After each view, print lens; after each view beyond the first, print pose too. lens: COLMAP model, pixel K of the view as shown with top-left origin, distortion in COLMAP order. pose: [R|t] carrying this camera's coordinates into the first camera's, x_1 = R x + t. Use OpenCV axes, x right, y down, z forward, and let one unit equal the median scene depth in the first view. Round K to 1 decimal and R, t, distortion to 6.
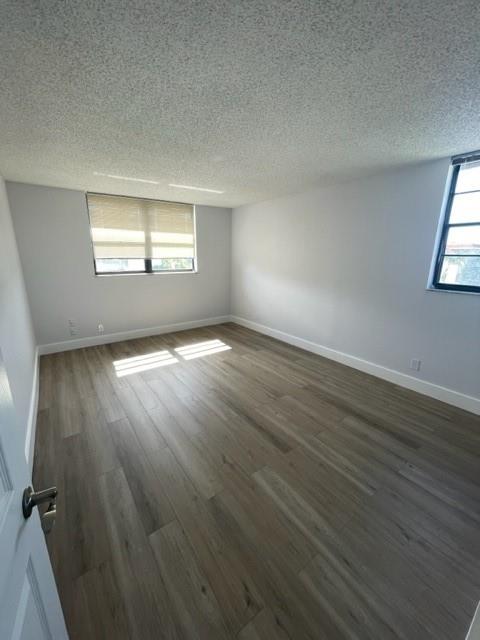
lens RADIAL K [[259.7, 0, 237.0], [0, 259.7, 318.3], [0, 0, 1]] dist [-0.003884, 0.000017]
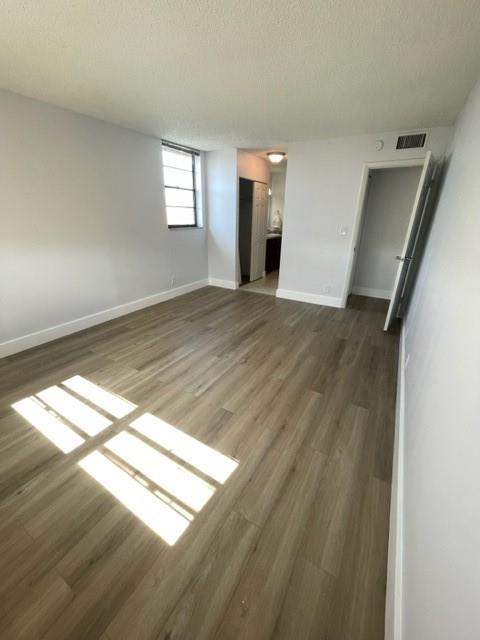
lens RADIAL K [[259.7, 0, 235.0], [0, 259.7, 320.6], [0, 0, 1]] dist [-0.003884, 0.000017]
pose [[-0.396310, -0.358892, 0.845065, -0.763501], [0.210242, 0.860500, 0.464045, -0.230050], [-0.893721, 0.361573, -0.265571, 1.029161]]
